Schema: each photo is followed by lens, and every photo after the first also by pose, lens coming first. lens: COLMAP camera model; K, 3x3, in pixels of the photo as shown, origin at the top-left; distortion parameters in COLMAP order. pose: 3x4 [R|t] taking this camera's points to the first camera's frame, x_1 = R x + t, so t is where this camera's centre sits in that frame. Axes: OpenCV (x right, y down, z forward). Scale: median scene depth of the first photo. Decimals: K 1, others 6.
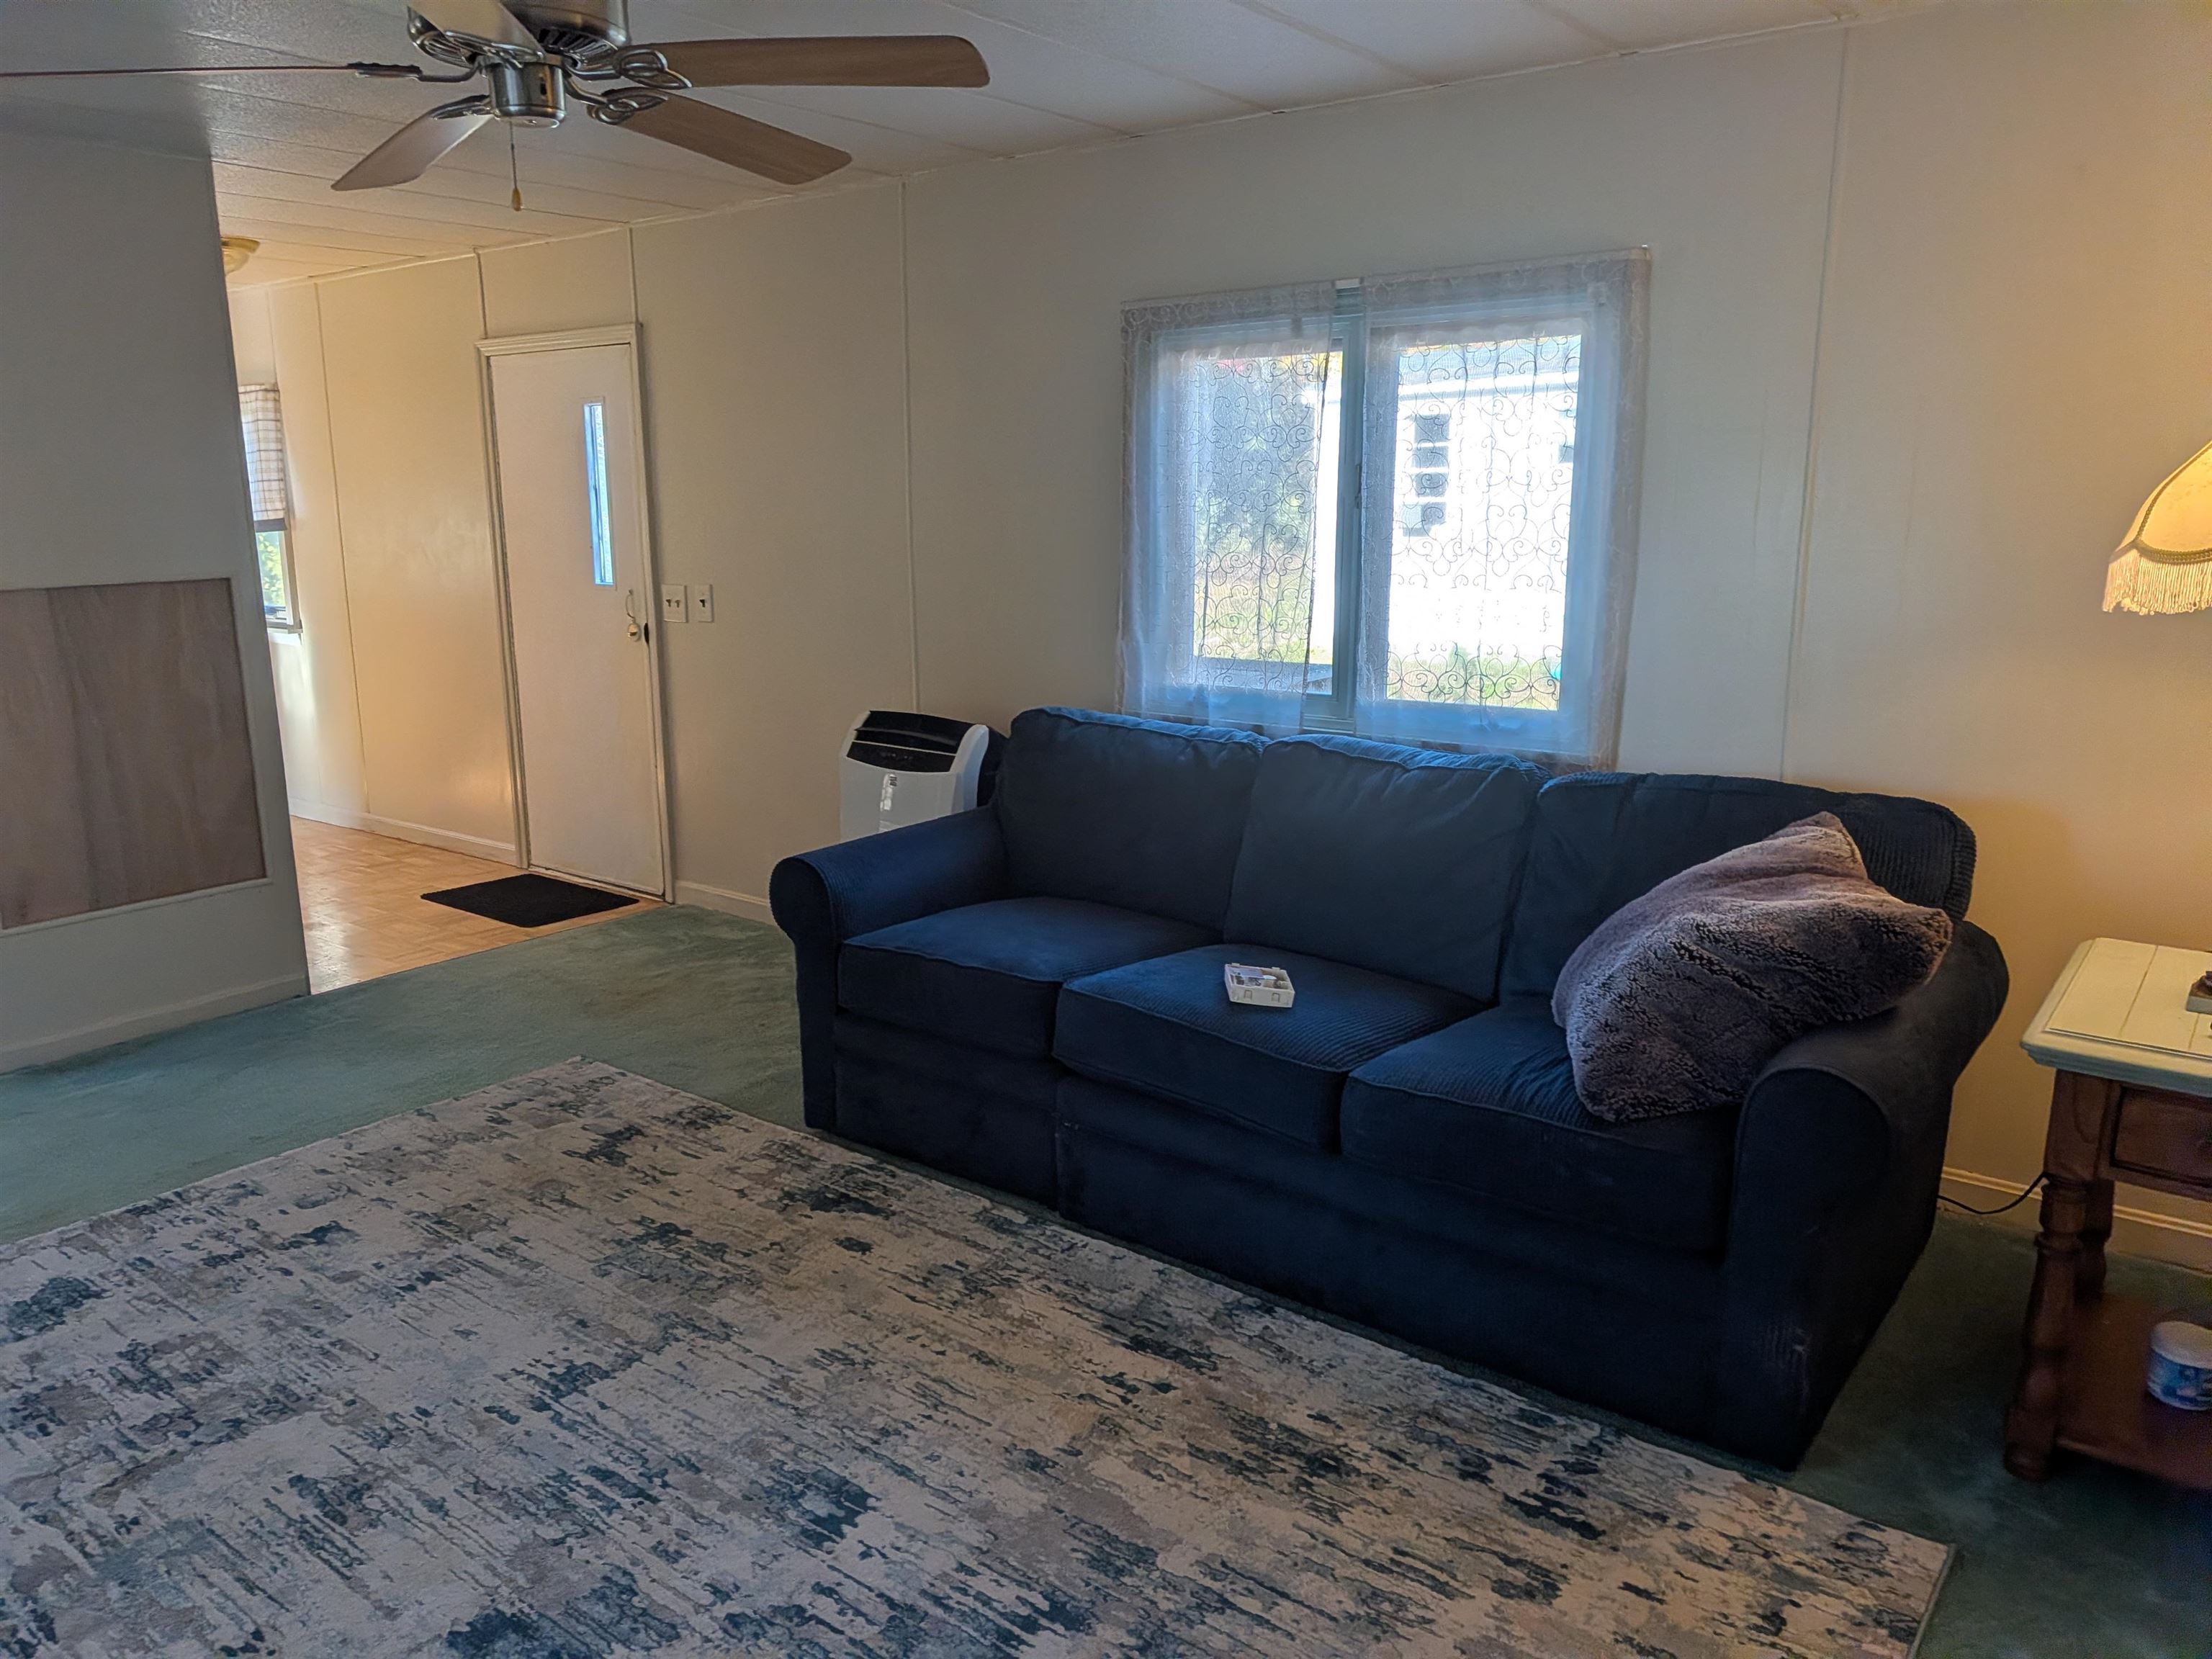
lens RADIAL K [[1607.1, 0, 1075.2], [0, 1607.1, 830.0], [0, 0, 1]] dist [0.070925, -0.092224]
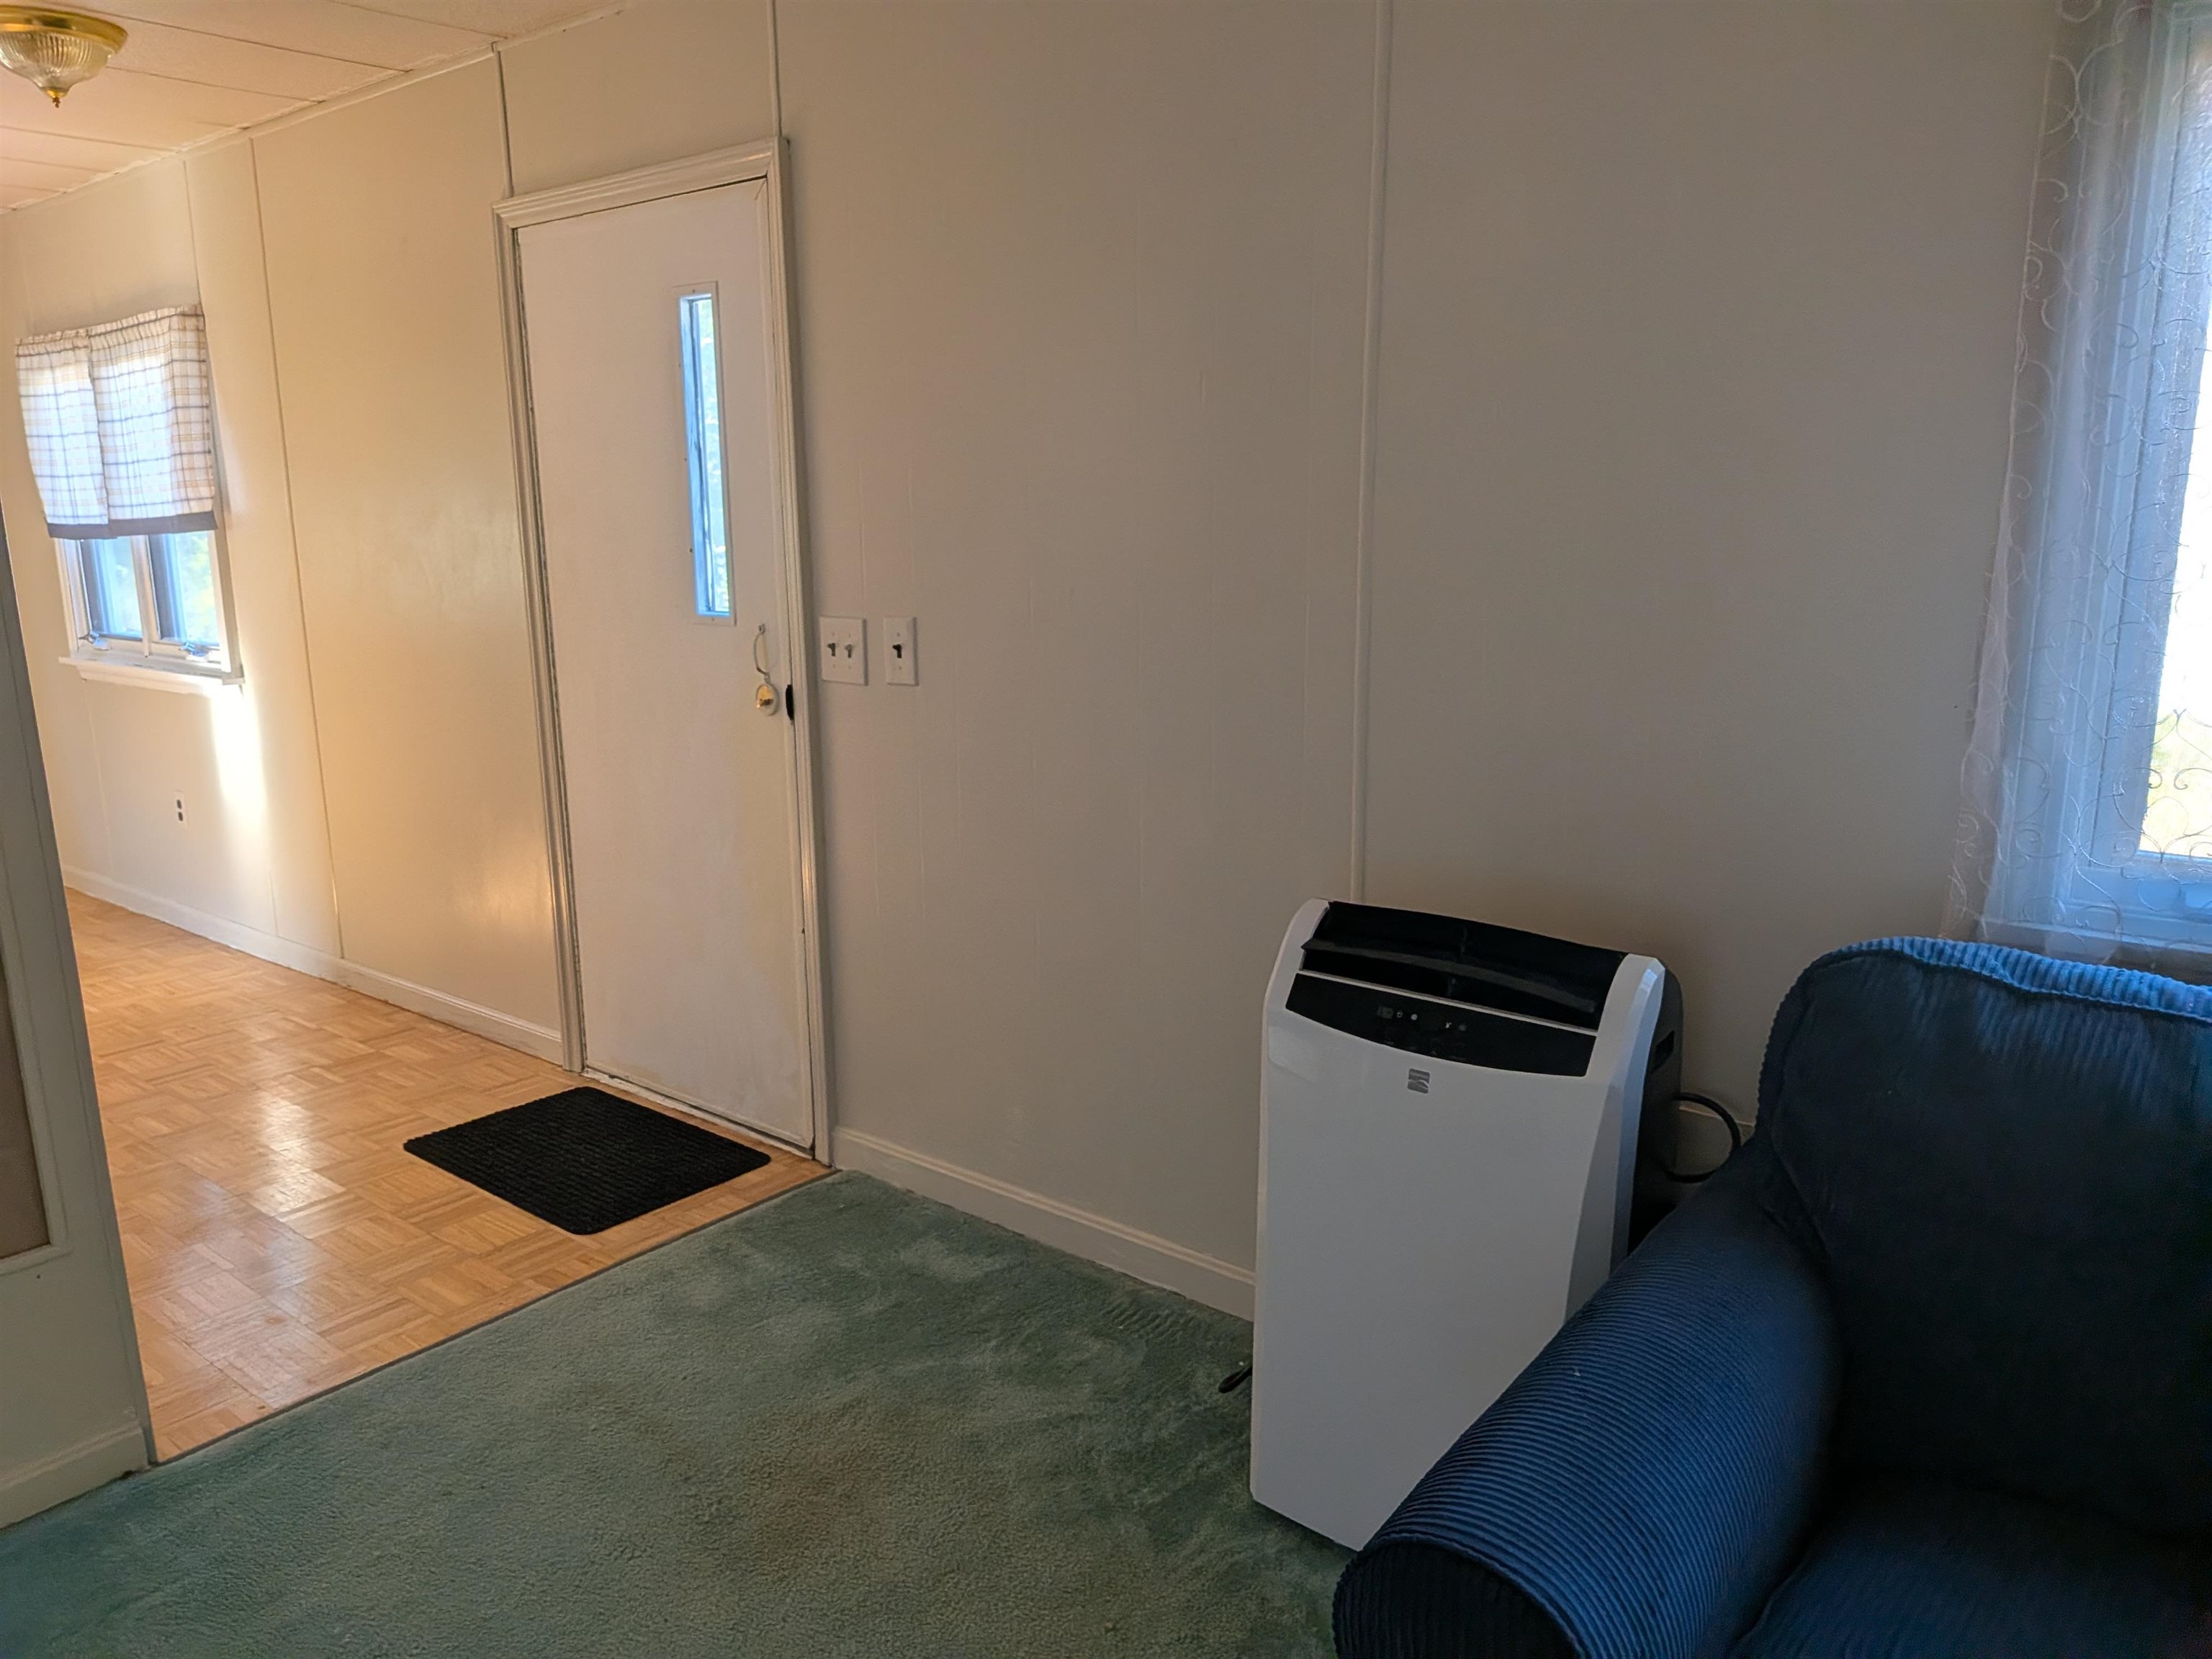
lens RADIAL K [[1607.1, 0, 1050.4], [0, 1607.1, 840.6], [0, 0, 1]] dist [0.070925, -0.092224]
pose [[0.999285, -0.000516, -0.037814, -0.204993], [0.000698, 0.999988, 0.004813, -0.101744], [0.037811, -0.004836, 0.999273, 0.589612]]
